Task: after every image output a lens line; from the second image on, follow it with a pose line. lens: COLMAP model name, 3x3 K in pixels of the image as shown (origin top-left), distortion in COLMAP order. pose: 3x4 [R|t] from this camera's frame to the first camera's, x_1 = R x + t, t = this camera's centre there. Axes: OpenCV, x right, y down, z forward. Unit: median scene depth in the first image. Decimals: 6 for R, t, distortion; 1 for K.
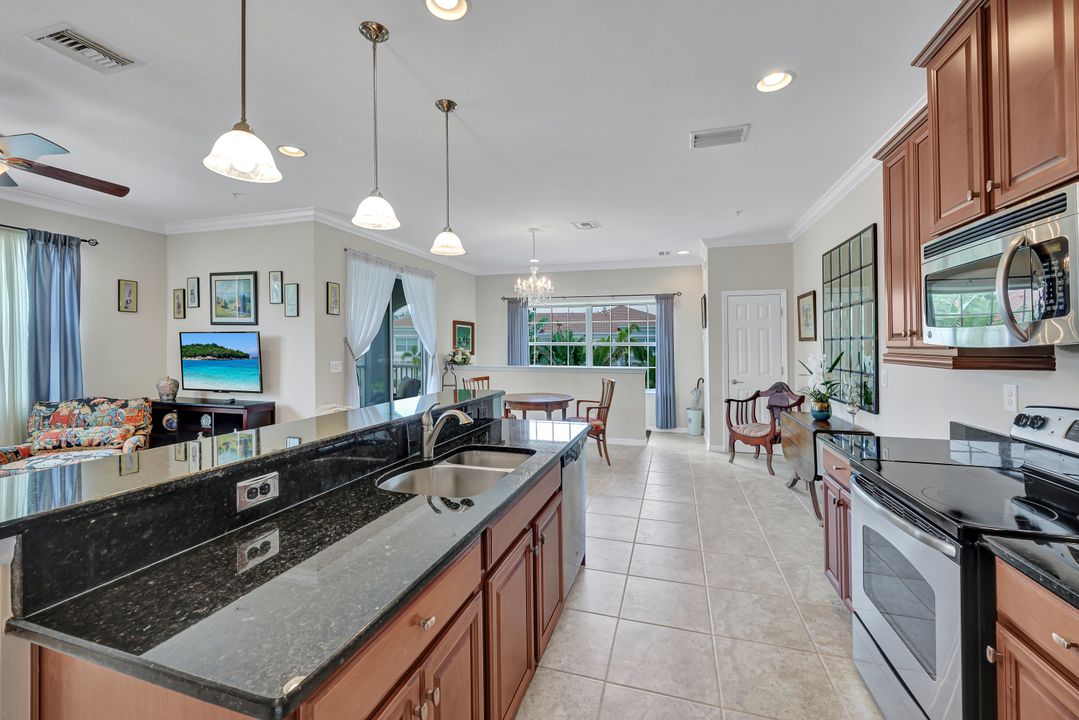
lens RADIAL K [[438.4, 0, 537.5], [0, 438.4, 345.1], [0, 0, 1]] dist [-0.000480, 0.000199]
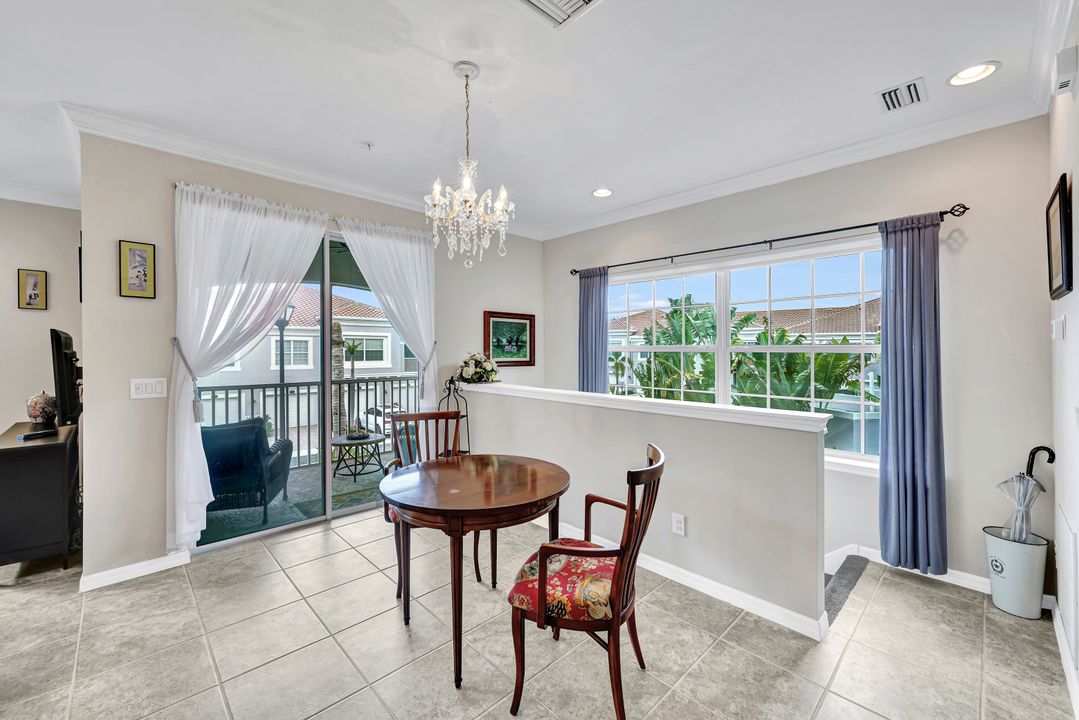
lens RADIAL K [[435.5, 0, 541.6], [0, 435.5, 350.5], [0, 0, 1]] dist [-0.002950, -0.000162]
pose [[0.888624, -0.000902, -0.458635, 0.263144], [0.001641, 0.999998, 0.001212, -0.000479], [0.458633, -0.001830, 0.888624, 0.754721]]
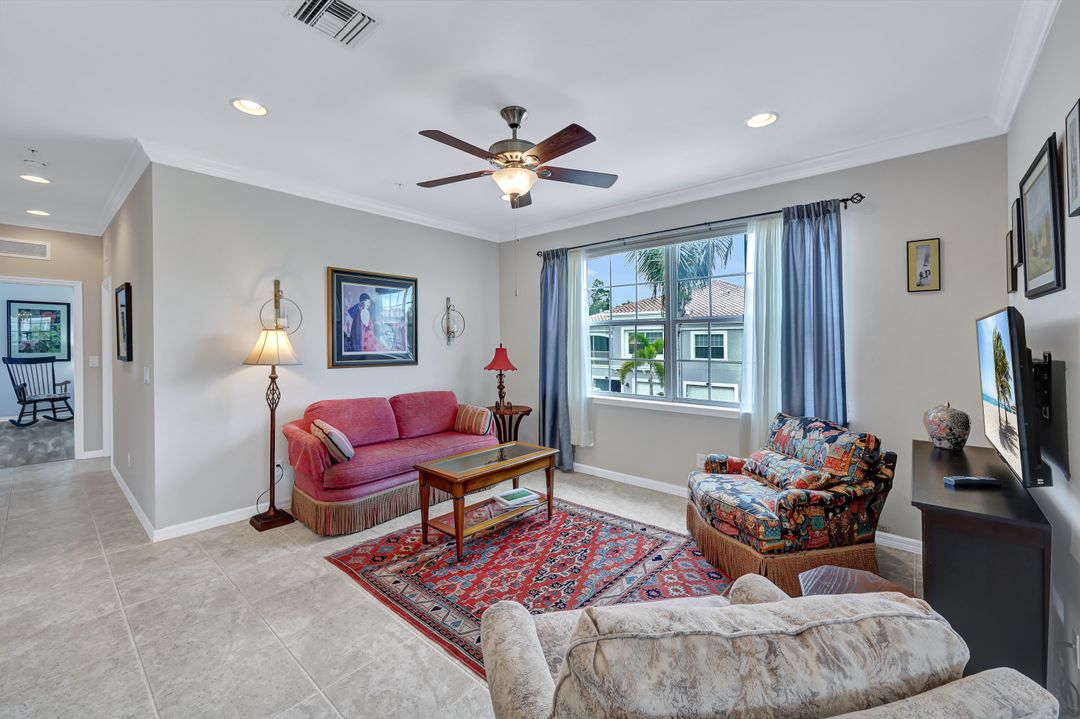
lens RADIAL K [[438.8, 0, 538.0], [0, 438.8, 344.6], [0, 0, 1]] dist [-0.000480, 0.000199]
pose [[-0.406709, -0.001001, -0.913557, -0.156036], [0.000113, 0.999999, -0.001146, -0.000182], [0.913558, -0.000569, -0.406709, 0.762079]]
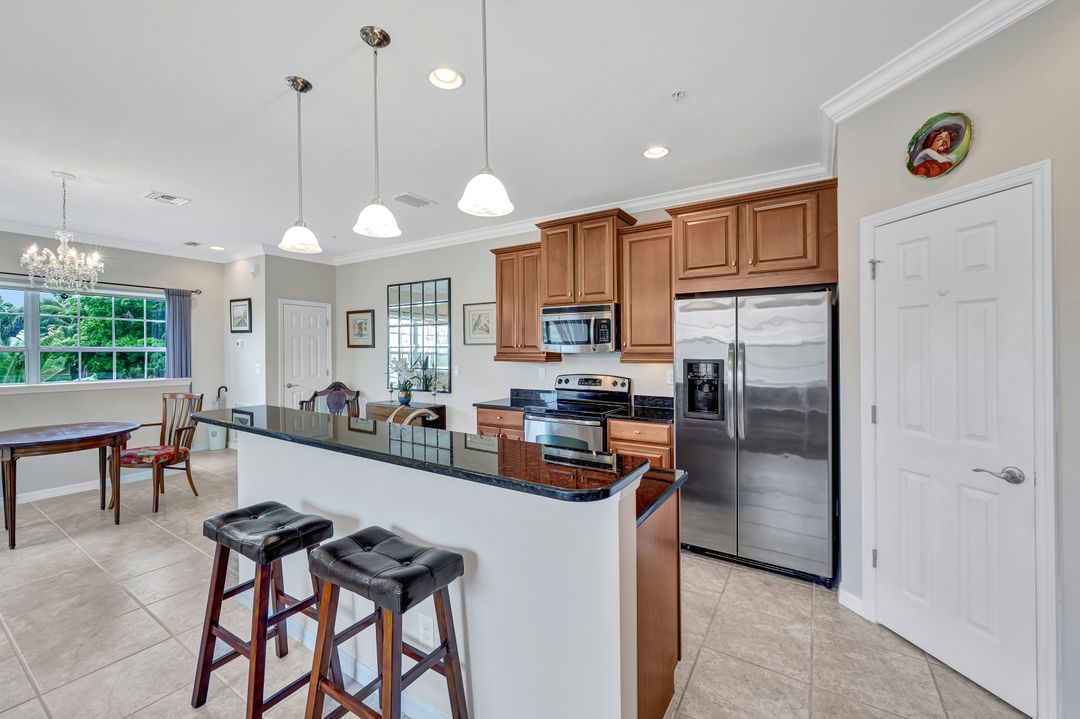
lens RADIAL K [[435.9, 0, 542.1], [0, 435.9, 350.0], [0, 0, 1]] dist [-0.002950, -0.000162]
pose [[0.264562, -0.000383, 0.964369, -0.488765], [-0.000068, 1.000000, 0.000415, -0.003592], [-0.964369, -0.000175, 0.264561, 0.160216]]
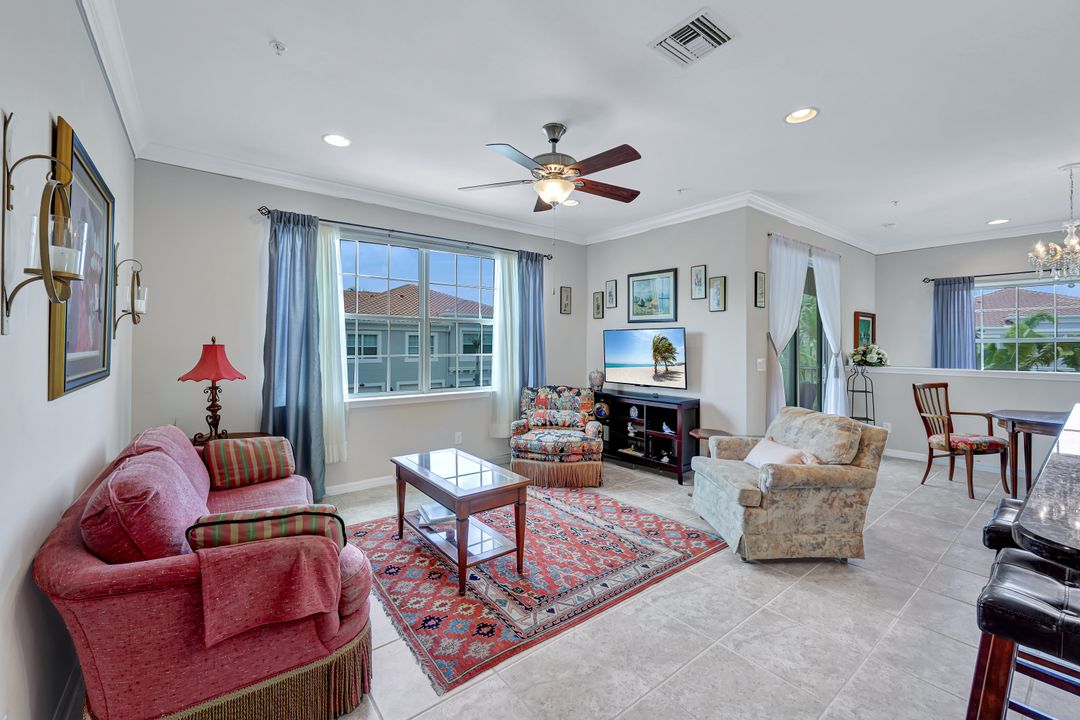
lens RADIAL K [[437.6, 0, 540.5], [0, 437.6, 342.8], [0, 0, 1]] dist [-0.001669, -0.000026]
pose [[0.818633, -0.002595, -0.574311, -0.318325], [0.000290, 0.999992, -0.004104, 0.007284], [0.574317, 0.003193, 0.818627, -0.003269]]
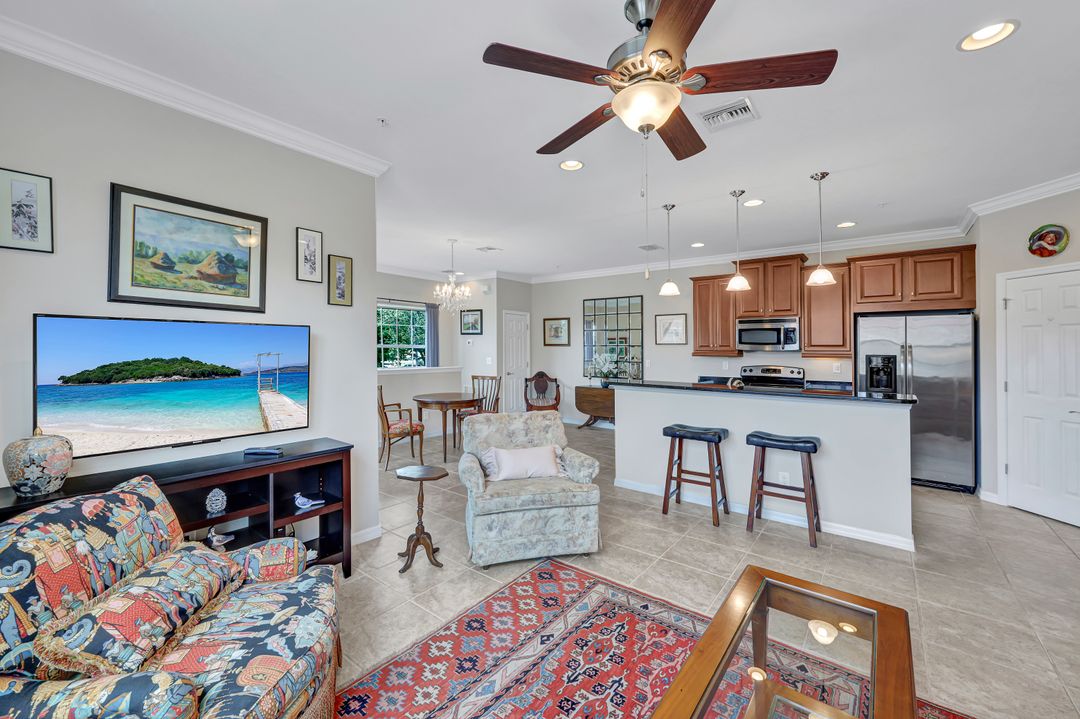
lens RADIAL K [[438.8, 0, 538.0], [0, 438.8, 344.6], [0, 0, 1]] dist [-0.000480, 0.000199]
pose [[0.362486, 0.008809, 0.931947, -1.042417], [-0.005155, 0.999959, -0.007447, -0.002165], [-0.931975, -0.002104, 0.362517, 0.467018]]
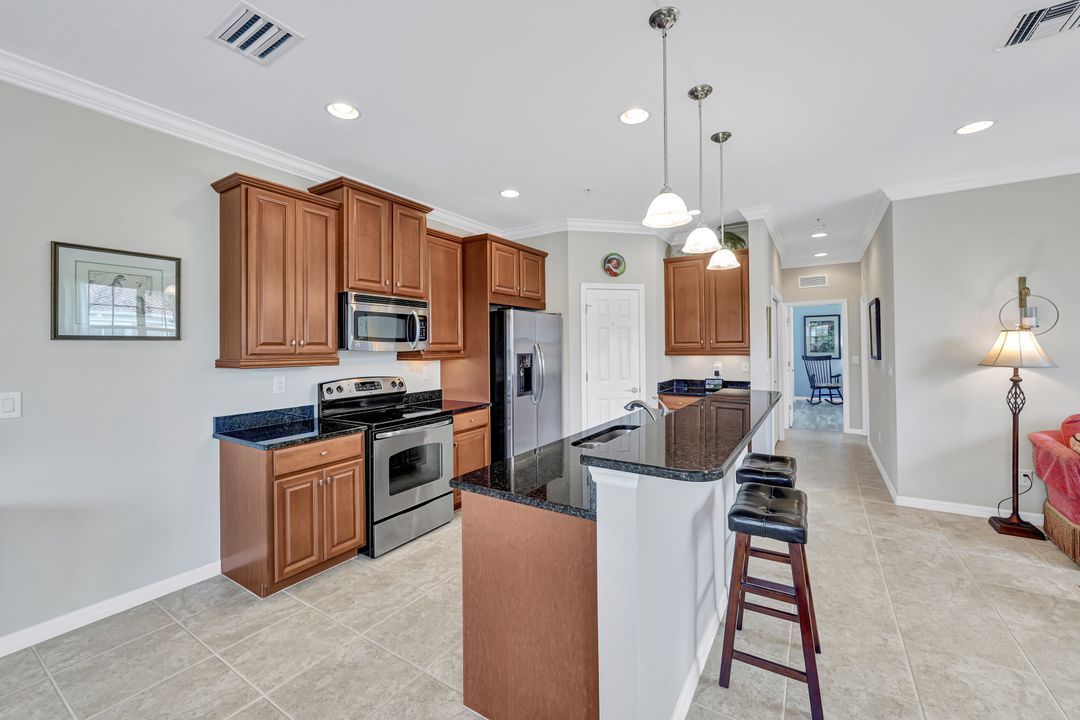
lens RADIAL K [[438.8, 0, 538.0], [0, 438.8, 345.1], [0, 0, 1]] dist [-0.000480, 0.000199]
pose [[-0.963625, 0.006747, 0.267174, -0.096593], [0.005071, 0.999963, -0.006962, -0.001713], [-0.267211, -0.005354, -0.963623, 0.941673]]
